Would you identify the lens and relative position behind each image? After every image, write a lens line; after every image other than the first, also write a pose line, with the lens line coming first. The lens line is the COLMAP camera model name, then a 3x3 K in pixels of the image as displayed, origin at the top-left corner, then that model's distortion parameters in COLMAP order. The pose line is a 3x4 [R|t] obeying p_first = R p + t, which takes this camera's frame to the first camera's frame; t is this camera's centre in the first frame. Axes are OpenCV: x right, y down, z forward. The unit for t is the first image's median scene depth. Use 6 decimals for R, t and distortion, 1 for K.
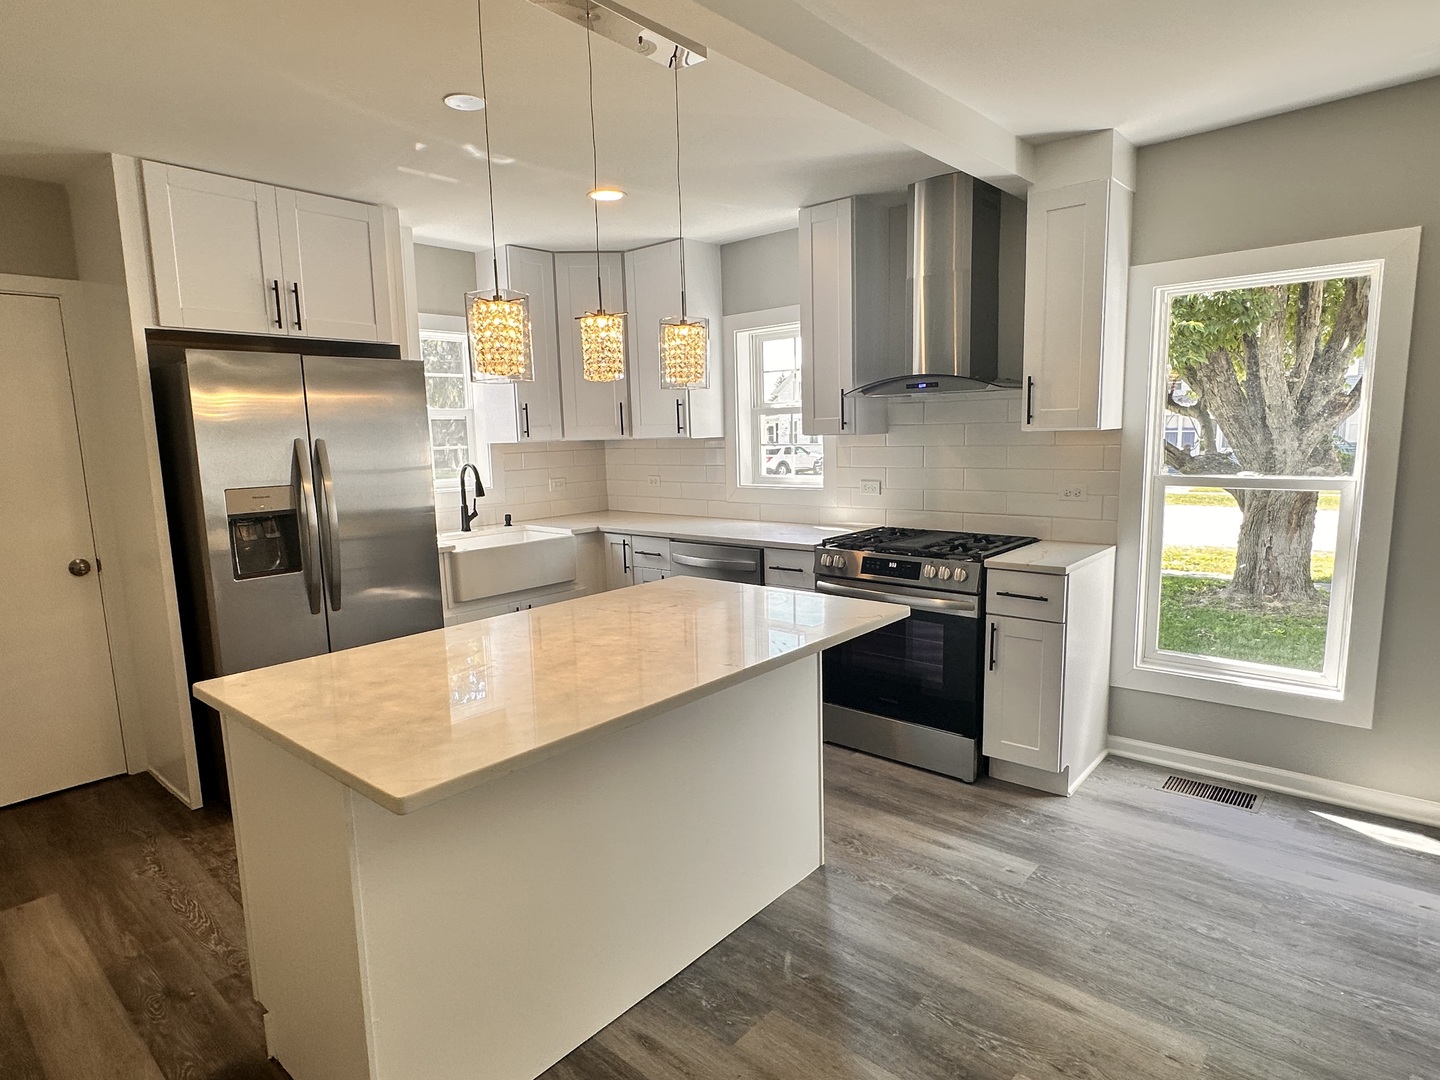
lens RADIAL K [[818.6, 0, 711.9], [0, 818.6, 549.9], [0, 0, 1]] dist [-0.004875, 0.001089]
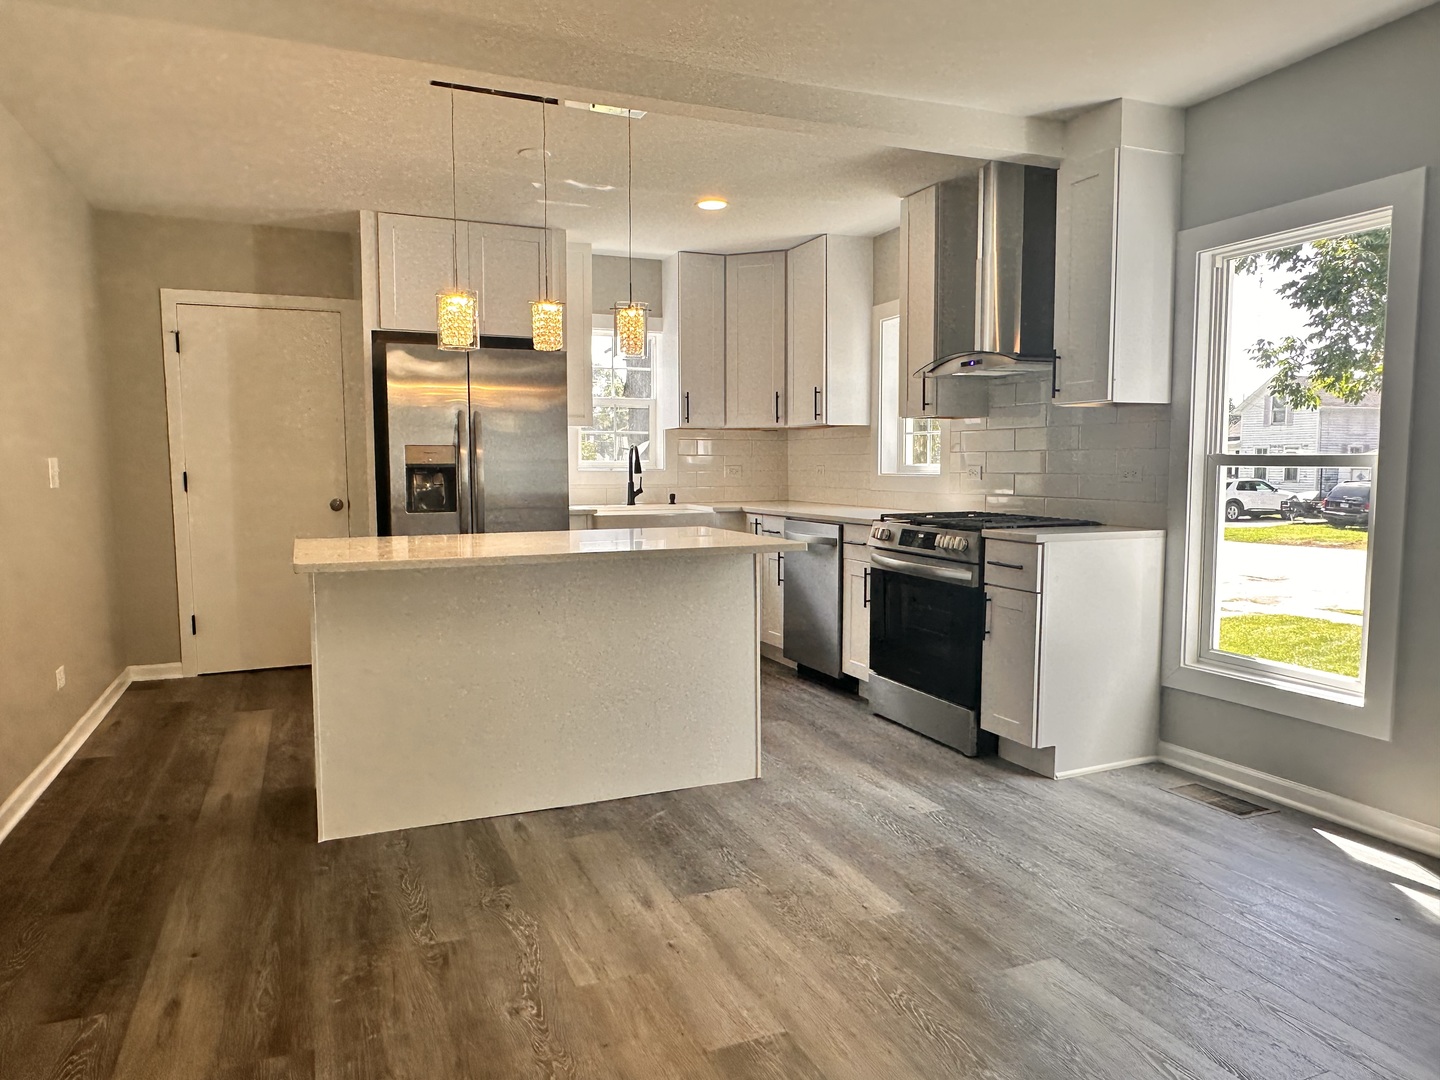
lens RADIAL K [[973.2, 0, 712.9], [0, 973.2, 551.3], [0, 0, 1]] dist [-0.000884, -0.006362]
pose [[0.900653, 0.063321, -0.429901, 0.531304], [-0.084621, 0.995944, -0.030588, 0.099953], [0.426221, 0.063928, 0.902358, -0.217130]]
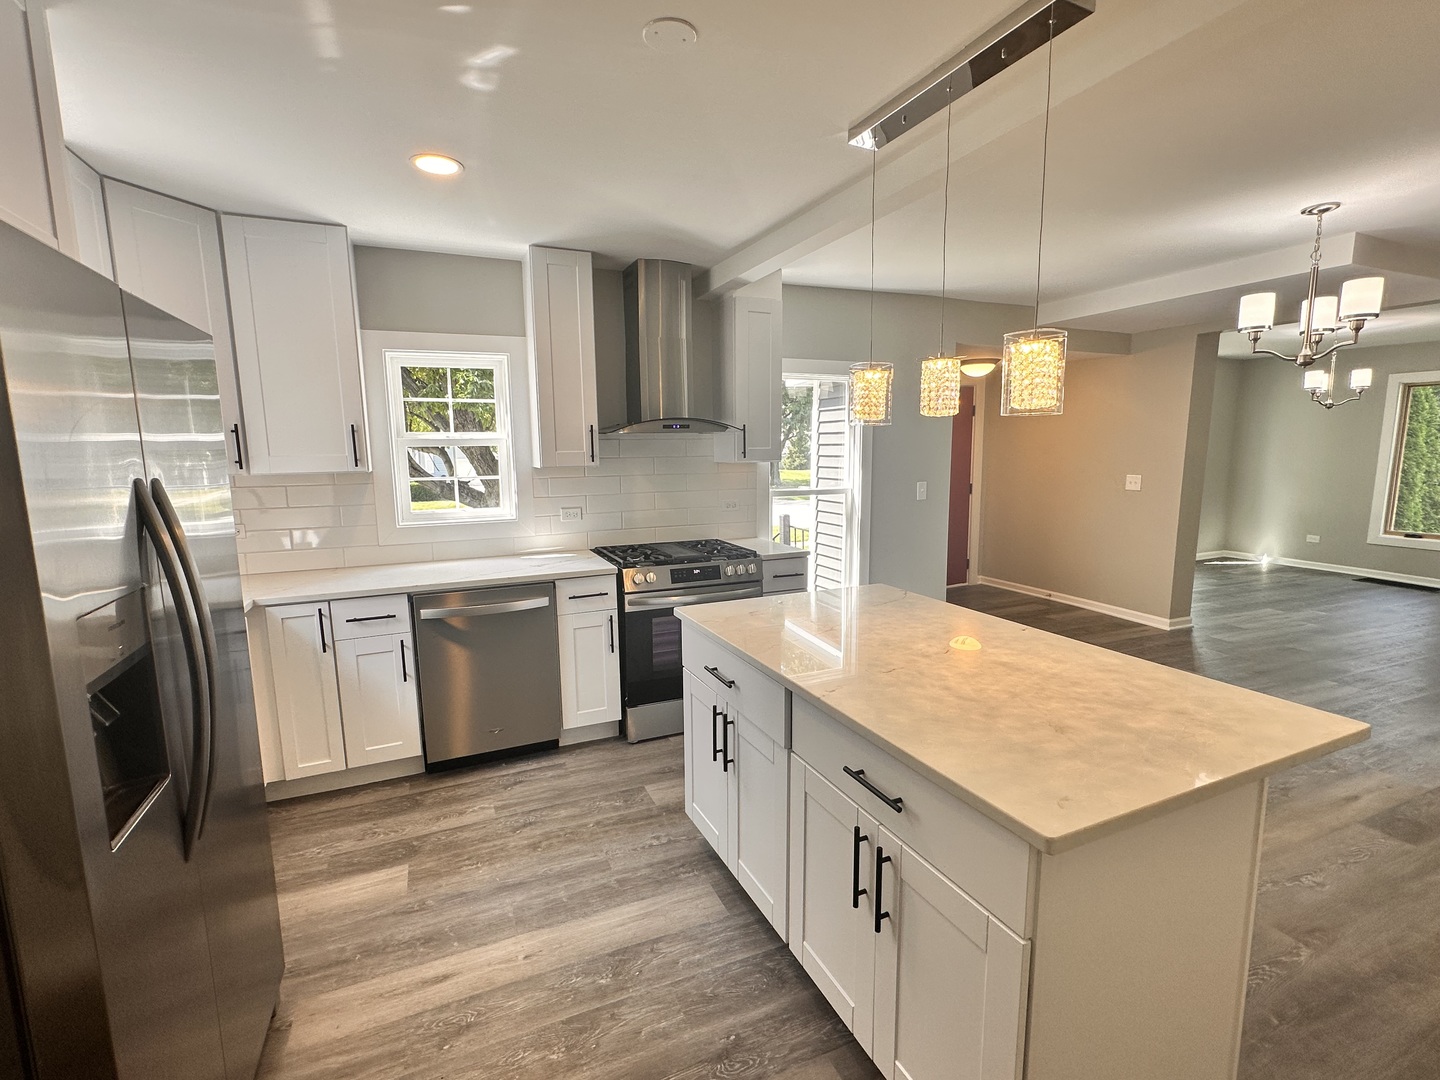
lens RADIAL K [[659.8, 0, 724.1], [0, 659.8, 545.1], [0, 0, 1]] dist [0.003575, 0.001294]
pose [[0.411375, -0.112473, 0.904500, -0.682840], [0.133620, 0.989078, 0.062218, -0.080114], [-0.901619, 0.095264, 0.421910, 0.560836]]
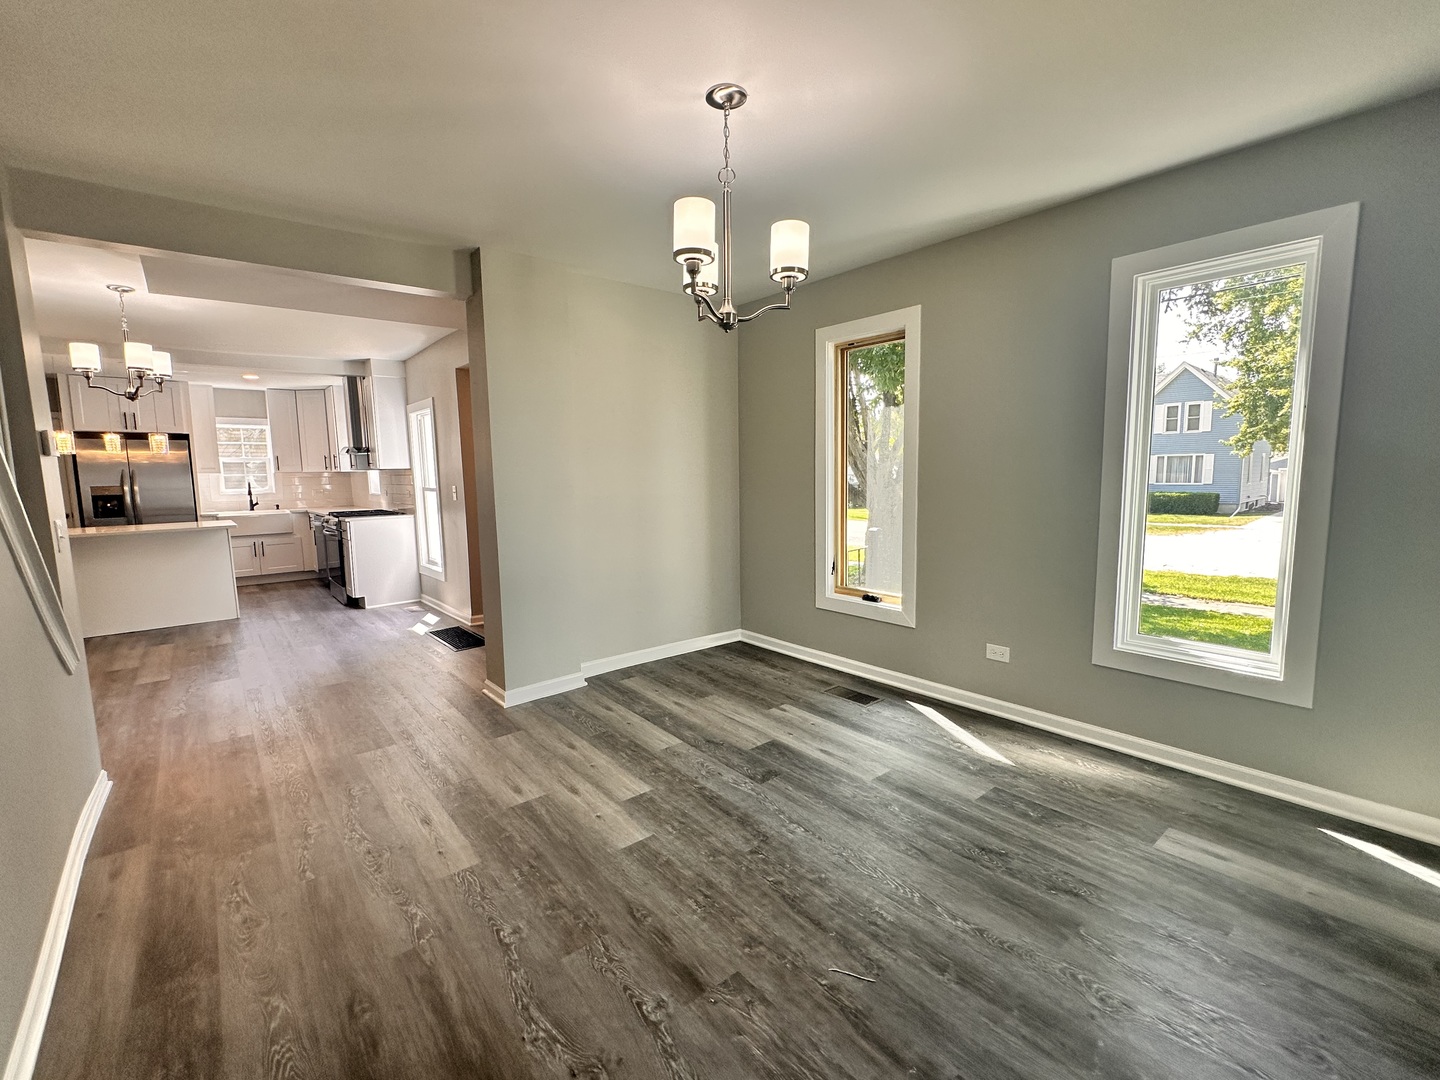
lens RADIAL K [[664.0, 0, 730.2], [0, 664.0, 539.3], [0, 0, 1]] dist [-0.001078, 0.000812]
pose [[0.987704, 0.022872, -0.154653, 1.827456], [-0.028885, 0.998907, -0.036751, 0.119347], [0.153644, 0.040767, 0.987285, -0.868705]]
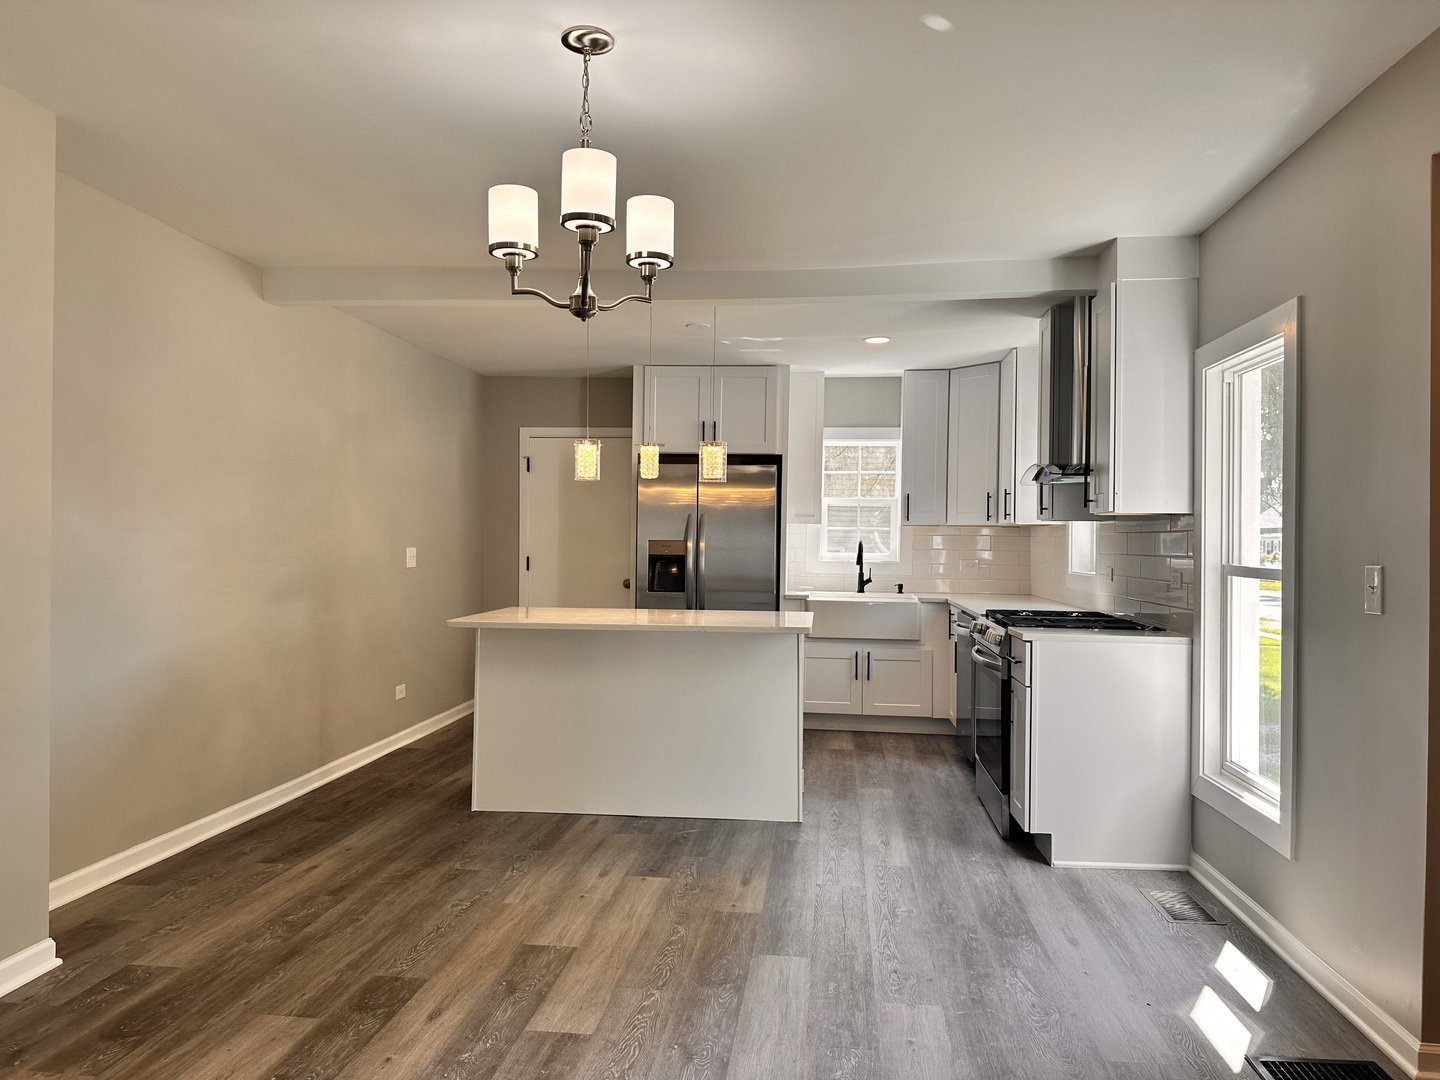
lens RADIAL K [[1008.5, 0, 712.0], [0, 1008.5, 547.4], [0, 0, 1]] dist [0.042773, -0.054901]
pose [[0.573386, 0.038450, -0.818382, 1.180101], [-0.146277, 0.987653, -0.056084, 0.040145], [0.806121, 0.151869, 0.571931, -0.128054]]
